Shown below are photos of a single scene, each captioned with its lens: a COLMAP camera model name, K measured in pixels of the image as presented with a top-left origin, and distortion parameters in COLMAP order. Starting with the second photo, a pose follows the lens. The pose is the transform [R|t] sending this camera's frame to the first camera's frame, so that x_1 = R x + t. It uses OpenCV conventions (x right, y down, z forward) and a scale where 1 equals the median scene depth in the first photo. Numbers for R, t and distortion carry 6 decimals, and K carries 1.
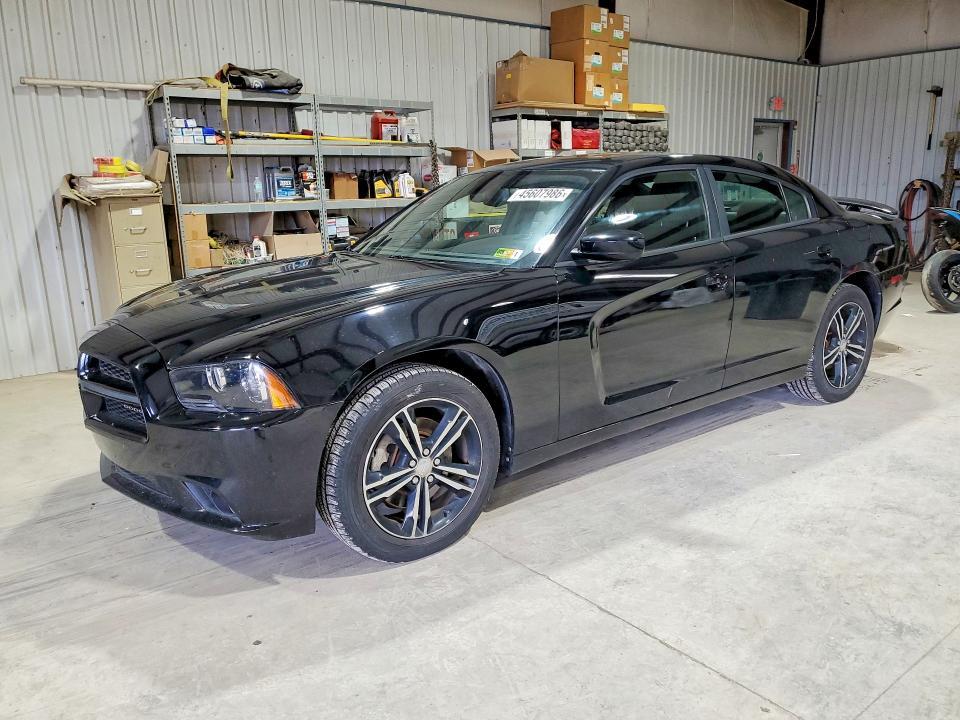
lens RADIAL K [[757.7, 0, 482.3], [0, 757.7, 358.6], [0, 0, 1]] dist [0.011014, -0.003956]
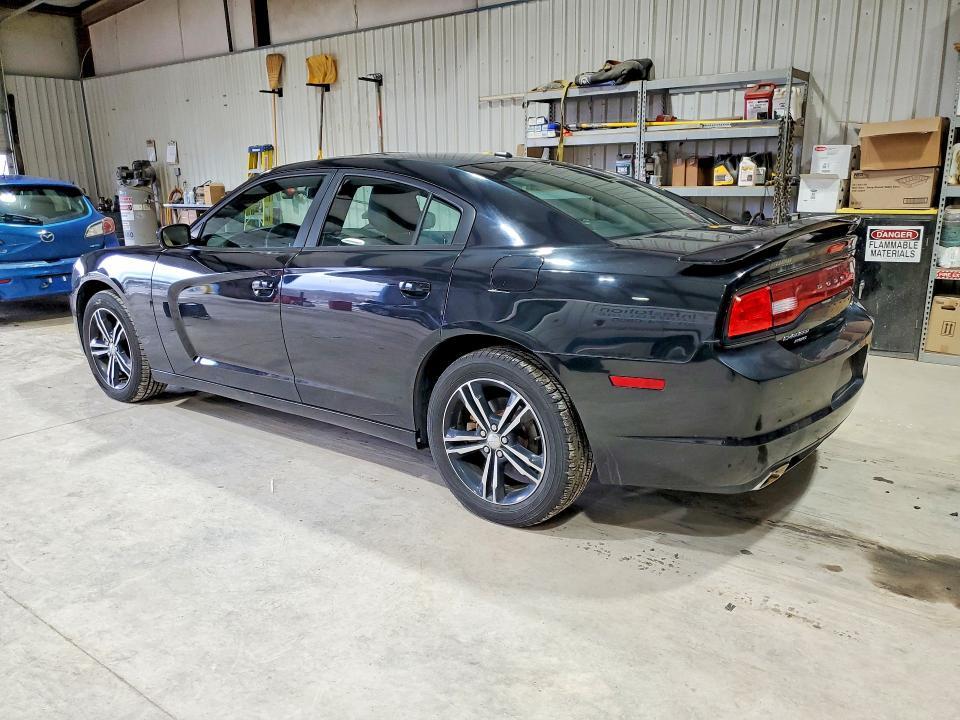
lens RADIAL K [[757.7, 0, 486.1], [0, 757.7, 362.9], [0, 0, 1]] dist [0.011014, -0.003956]
pose [[0.240818, 0.251971, -0.937293, 0.902557], [-0.200949, 0.957732, 0.205836, -0.182754], [0.949540, 0.138780, 0.281272, 0.669681]]
